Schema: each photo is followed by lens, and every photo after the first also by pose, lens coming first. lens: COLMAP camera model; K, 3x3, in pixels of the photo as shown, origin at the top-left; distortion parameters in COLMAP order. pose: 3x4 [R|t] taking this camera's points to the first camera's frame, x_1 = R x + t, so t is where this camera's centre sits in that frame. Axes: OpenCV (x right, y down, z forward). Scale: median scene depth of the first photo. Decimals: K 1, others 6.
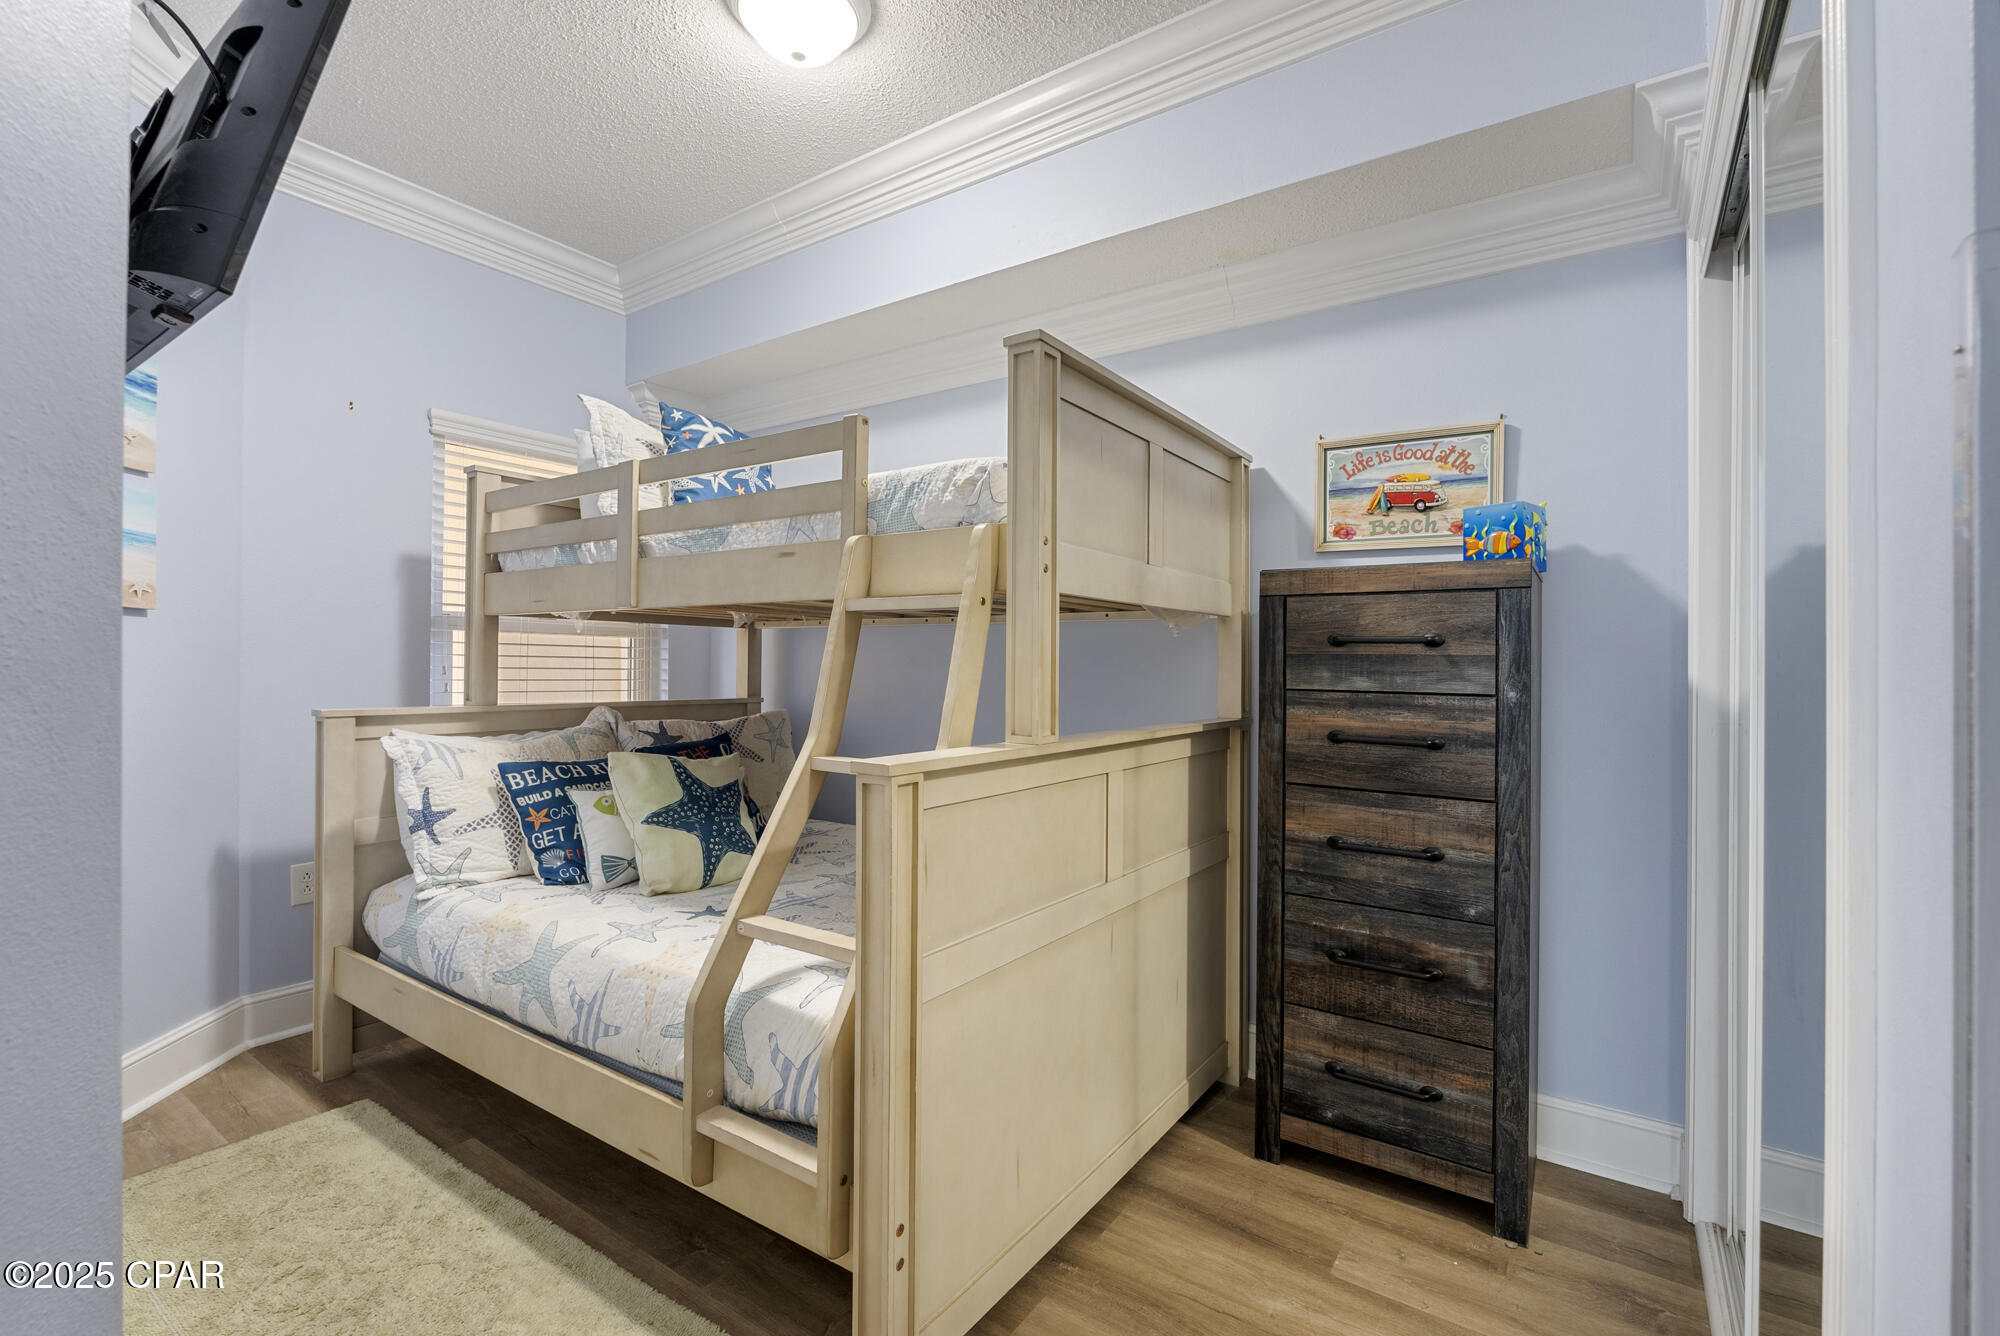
lens RADIAL K [[890.5, 0, 1000.0], [0, 890.5, 668.0], [0, 0, 1]] dist [-0.002509, -0.000509]
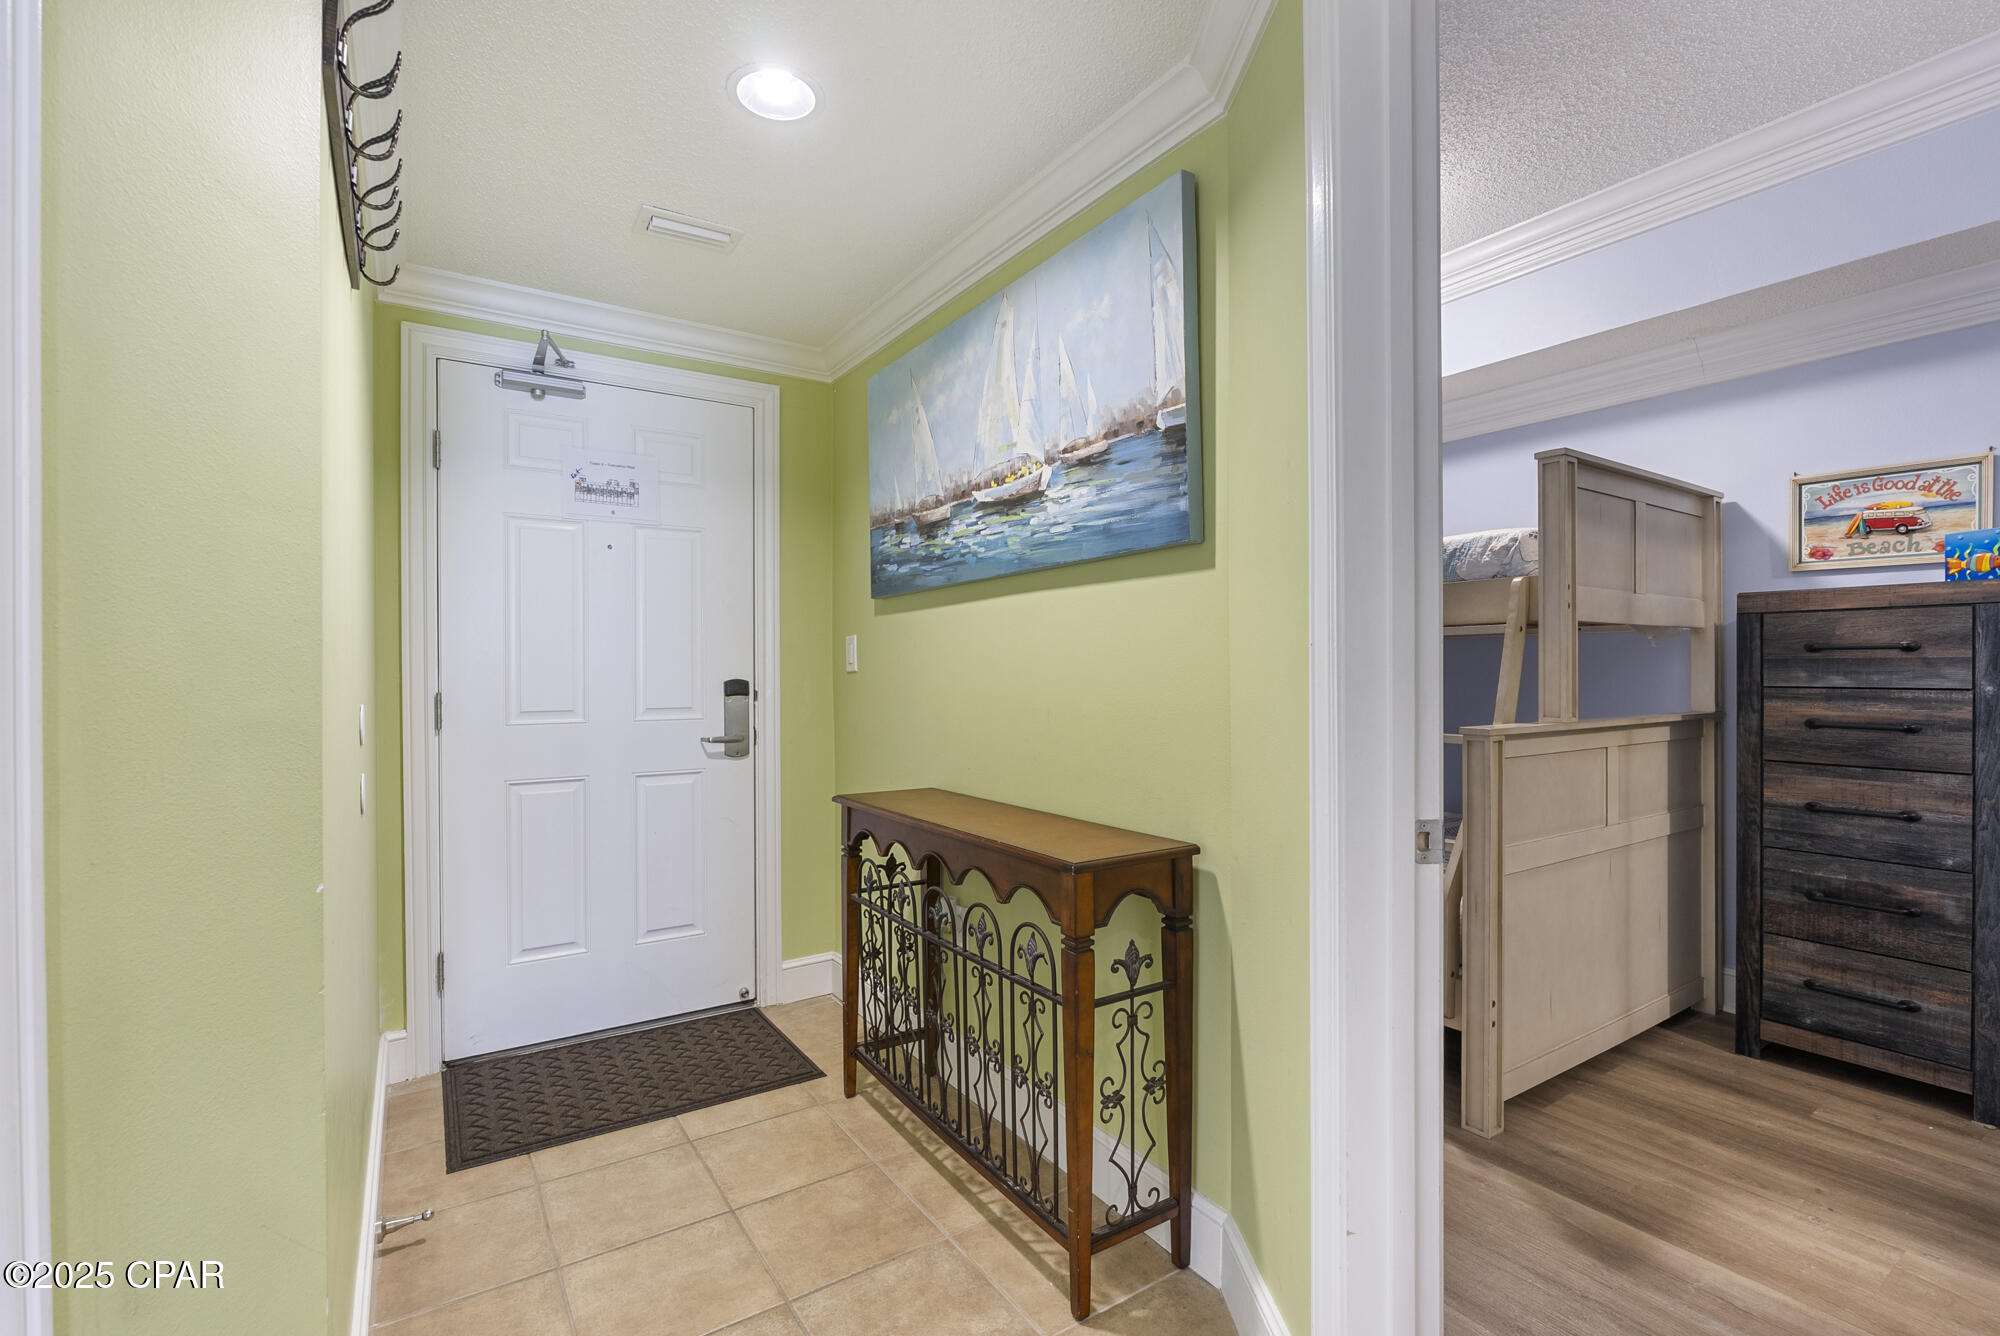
lens RADIAL K [[896.0, 0, 1011.4], [0, 896.0, 682.5], [0, 0, 1]] dist [-0.001977, -0.000628]
pose [[0.932066, -0.009074, -0.362175, -0.220367], [0.011796, 0.999916, 0.005307, -0.001320], [0.362097, -0.009219, 0.932095, -0.588162]]
